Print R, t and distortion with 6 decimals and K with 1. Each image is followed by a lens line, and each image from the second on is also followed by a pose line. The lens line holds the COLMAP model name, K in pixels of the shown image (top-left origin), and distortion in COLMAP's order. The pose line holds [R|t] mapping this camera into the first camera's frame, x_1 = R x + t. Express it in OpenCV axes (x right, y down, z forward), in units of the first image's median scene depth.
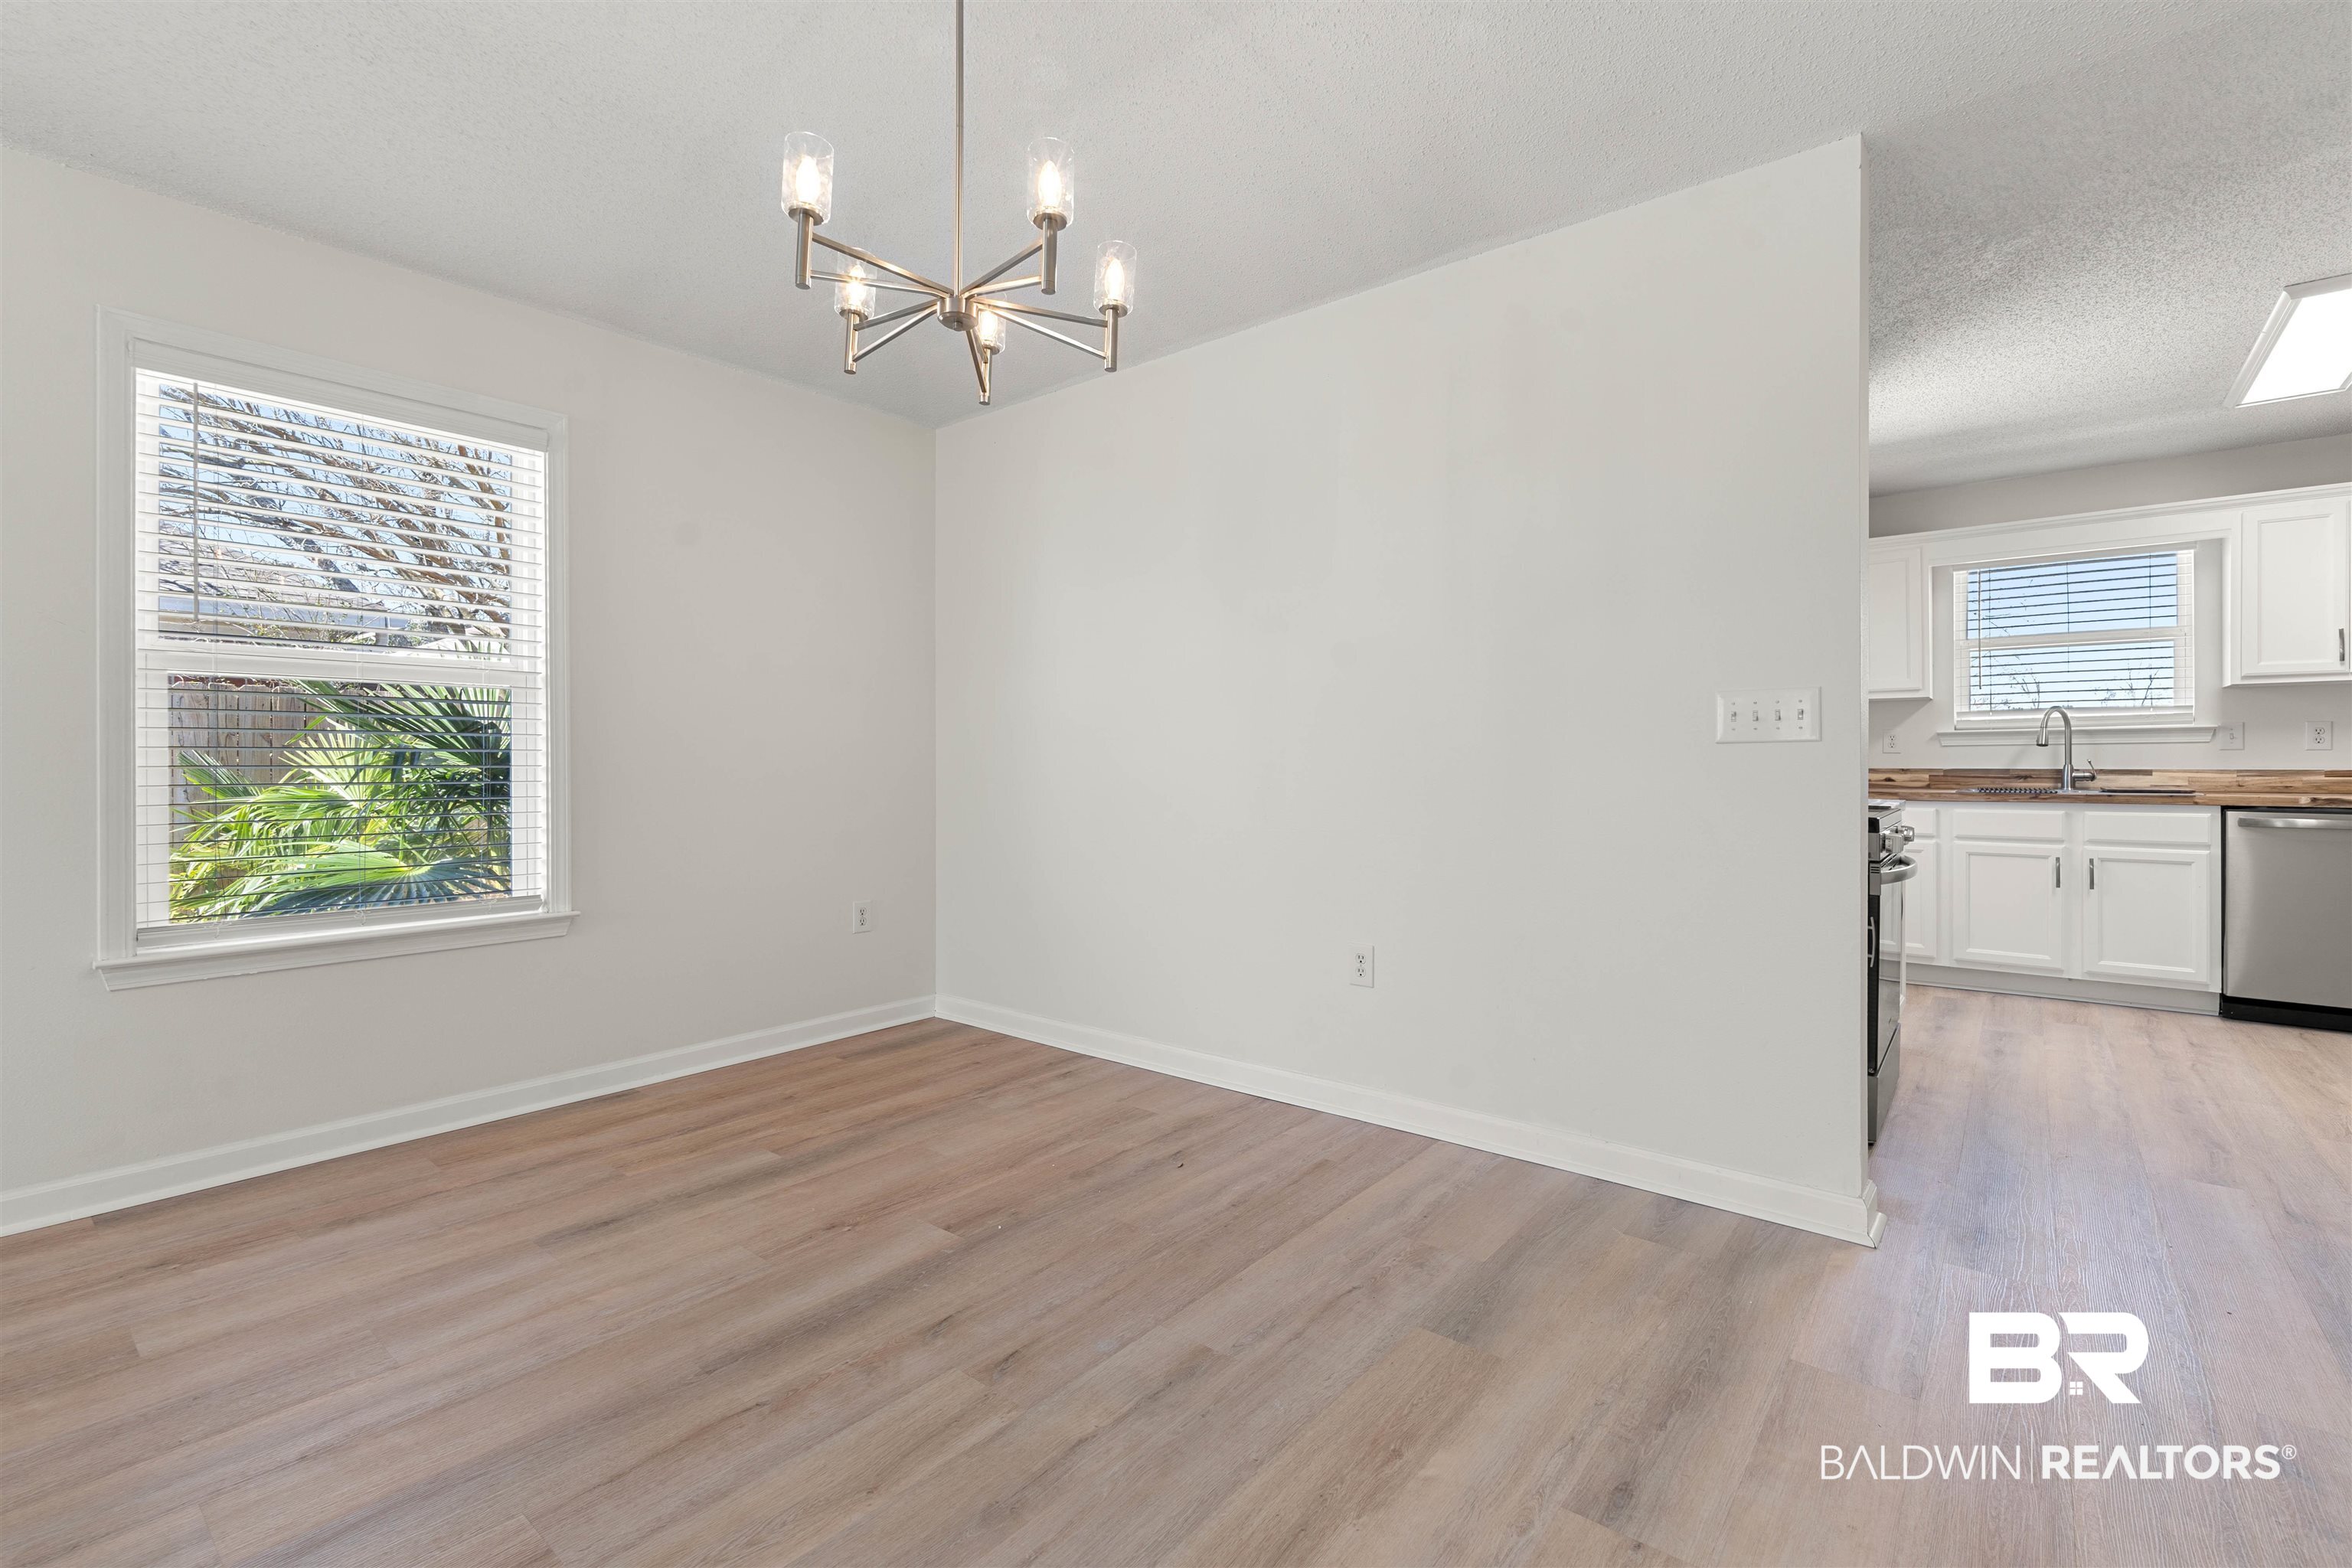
lens RADIAL K [[1025.6, 0, 1208.3], [0, 1025.6, 760.7], [0, 0, 1]] dist [-0.002772, -0.000108]
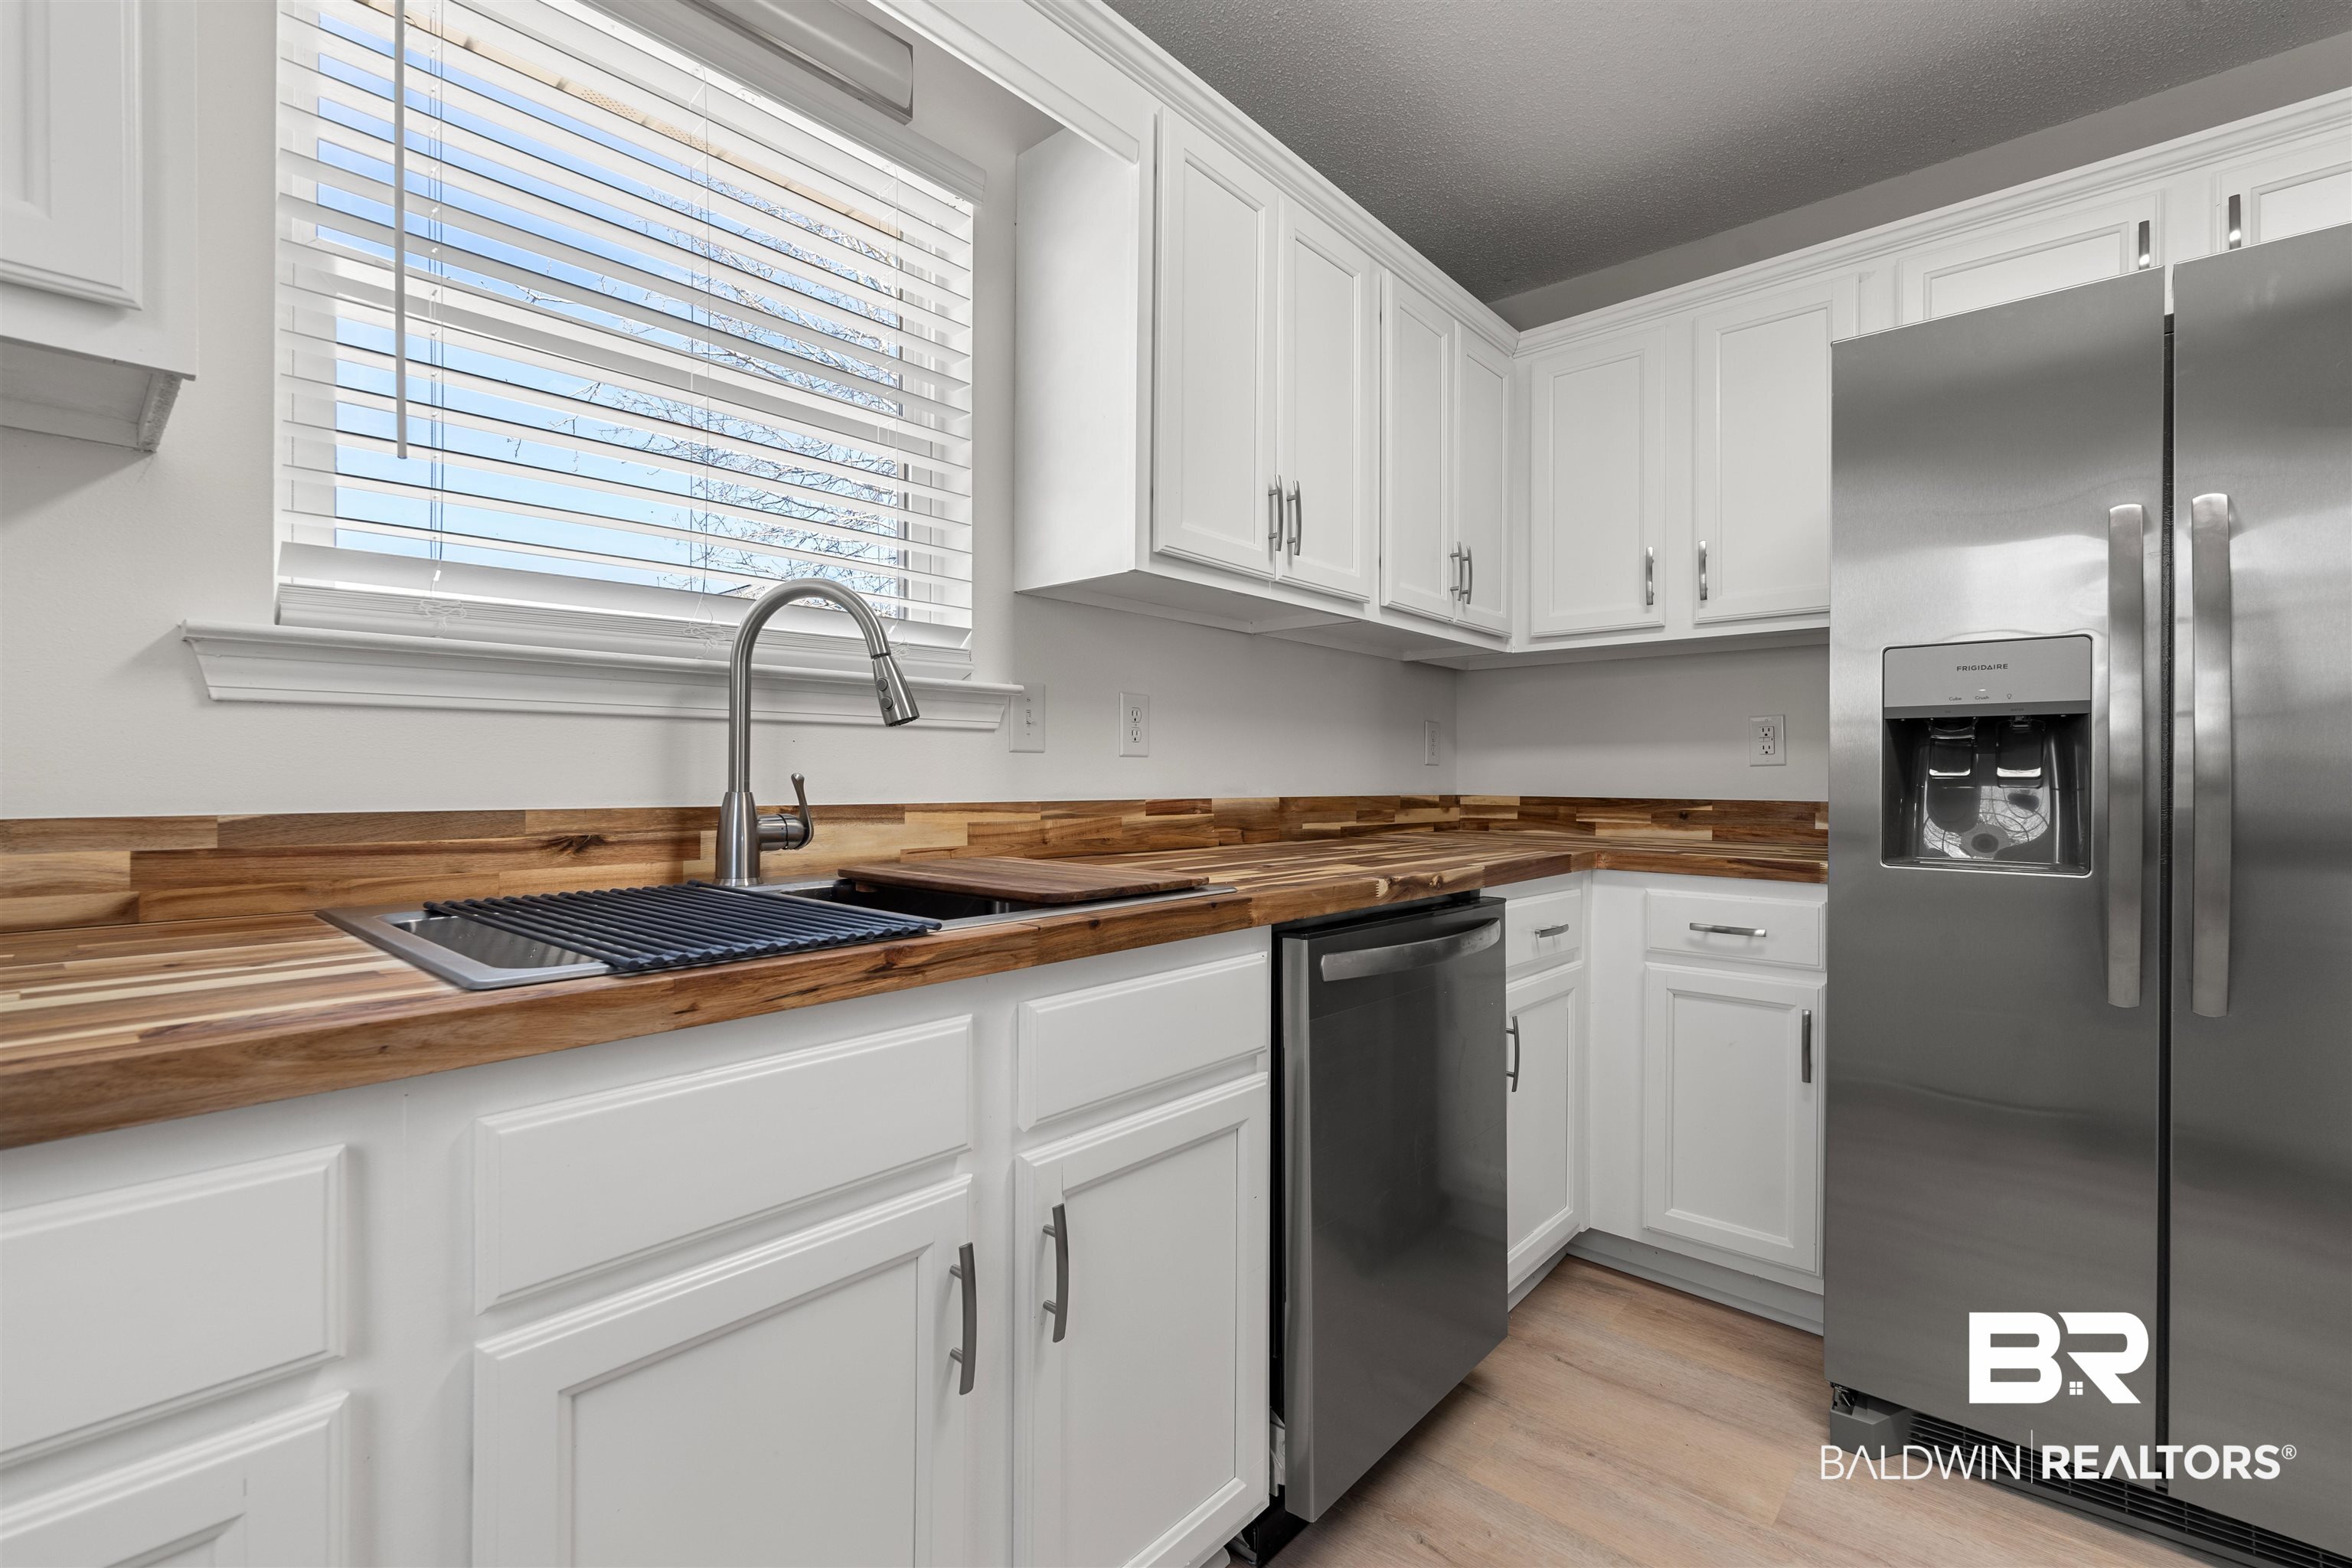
lens RADIAL K [[1025.6, 0, 1185.9], [0, 1025.6, 777.2], [0, 0, 1]] dist [-0.002772, -0.000108]
pose [[0.049656, 0.001619, 0.998765, 0.881194], [-0.005280, 0.999985, -0.001358, -0.000662], [-0.998752, -0.005206, 0.049663, 1.335539]]
